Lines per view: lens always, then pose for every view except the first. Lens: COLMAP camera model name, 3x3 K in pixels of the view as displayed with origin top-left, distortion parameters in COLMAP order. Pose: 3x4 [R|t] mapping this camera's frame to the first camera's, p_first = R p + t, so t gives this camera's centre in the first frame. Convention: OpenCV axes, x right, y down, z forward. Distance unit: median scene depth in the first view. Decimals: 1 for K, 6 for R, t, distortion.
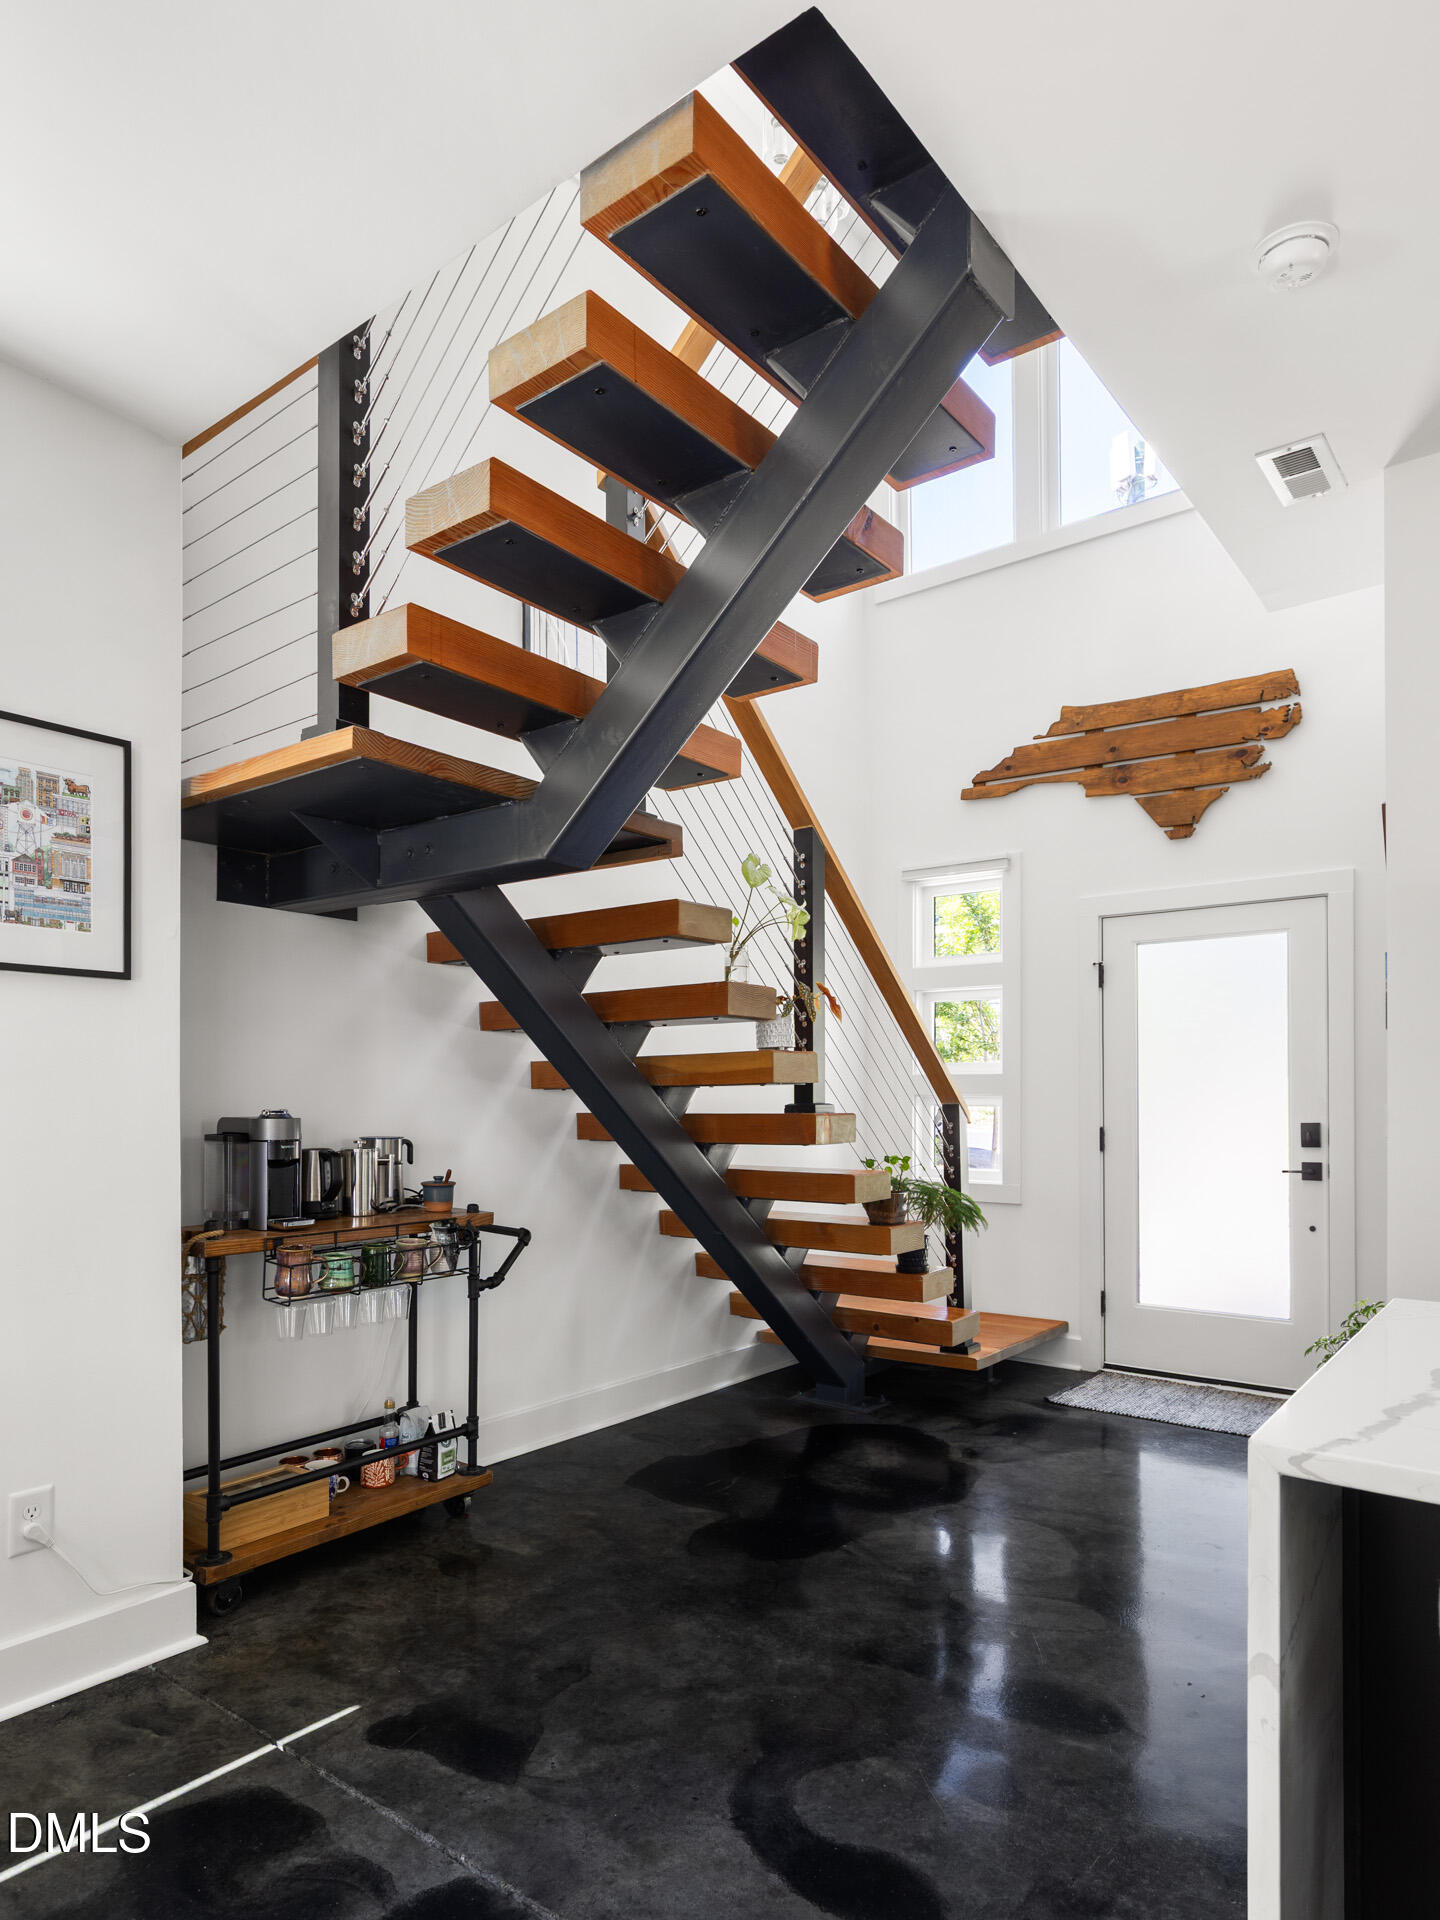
lens RADIAL K [[1160.6, 0, 712.9], [0, 1160.6, 1086.2], [0, 0, 1]] dist [-0.003530, -0.000672]
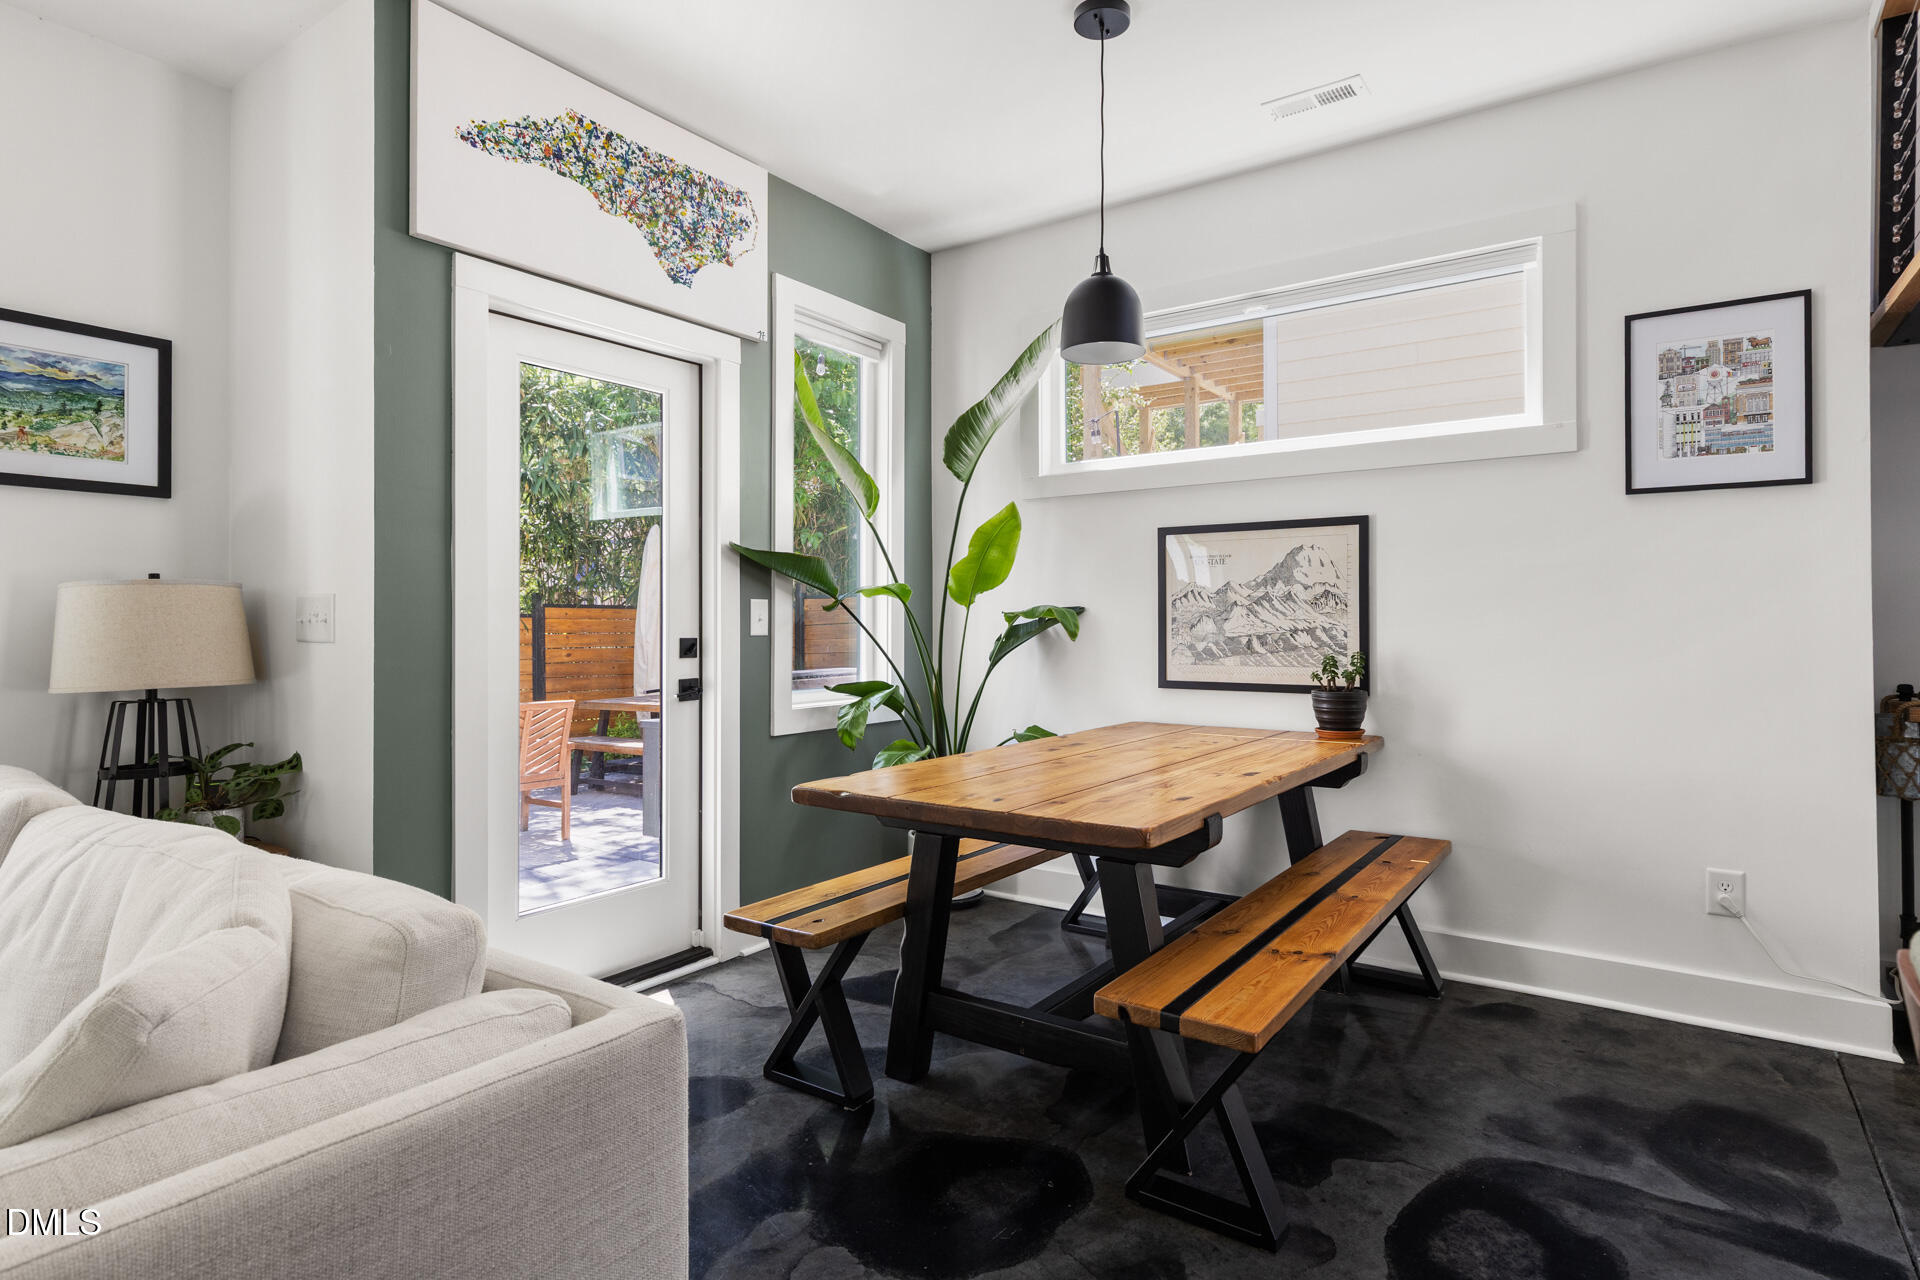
lens RADIAL K [[1003.7, 0, 964.5], [0, 1003.7, 617.8], [0, 0, 1]] dist [-0.000860, -0.000628]
pose [[0.057567, -0.004847, -0.998330, 0.405295], [0.008411, 0.999955, -0.004369, 0.038288], [0.998306, -0.008146, 0.057605, 0.034362]]
